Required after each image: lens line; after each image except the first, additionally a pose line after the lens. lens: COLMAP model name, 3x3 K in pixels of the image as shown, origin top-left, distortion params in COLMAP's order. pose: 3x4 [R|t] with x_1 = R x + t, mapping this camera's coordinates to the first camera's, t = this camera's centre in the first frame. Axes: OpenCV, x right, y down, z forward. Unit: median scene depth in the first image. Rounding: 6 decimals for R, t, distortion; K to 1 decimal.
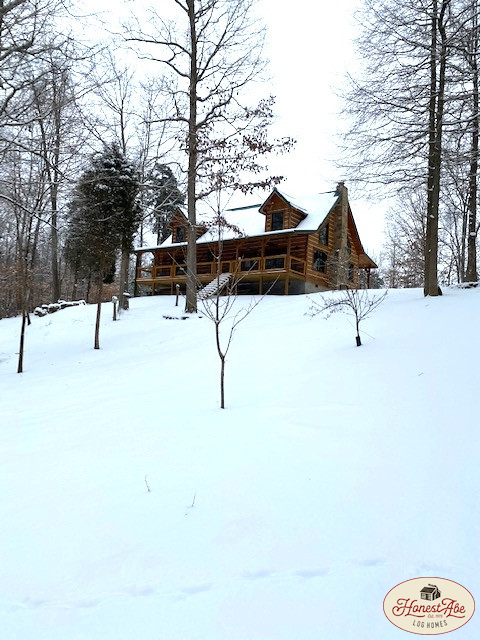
lens RADIAL K [[485.9, 0, 236.4], [0, 485.9, 325.7], [0, 0, 1]] dist [0.033815, -0.007053]
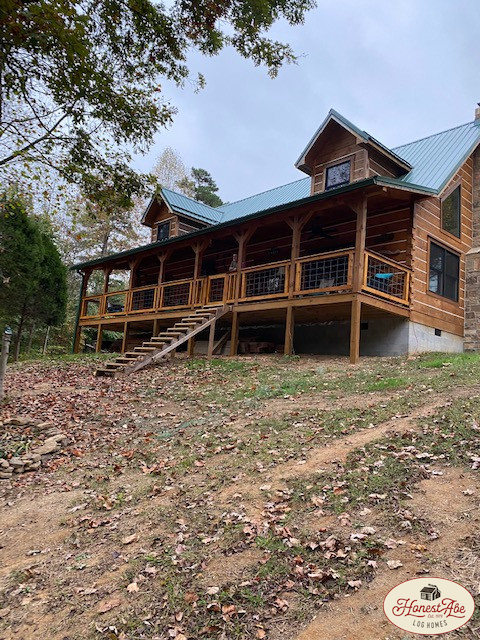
lens RADIAL K [[485.9, 0, 242.2], [0, 485.9, 319.9], [0, 0, 1]] dist [0.033815, -0.007053]
pose [[0.986474, 0.003455, -0.163881, 0.072557], [-0.020007, 0.994841, -0.099453, -0.048935], [0.162692, 0.101387, 0.981454, 0.578789]]
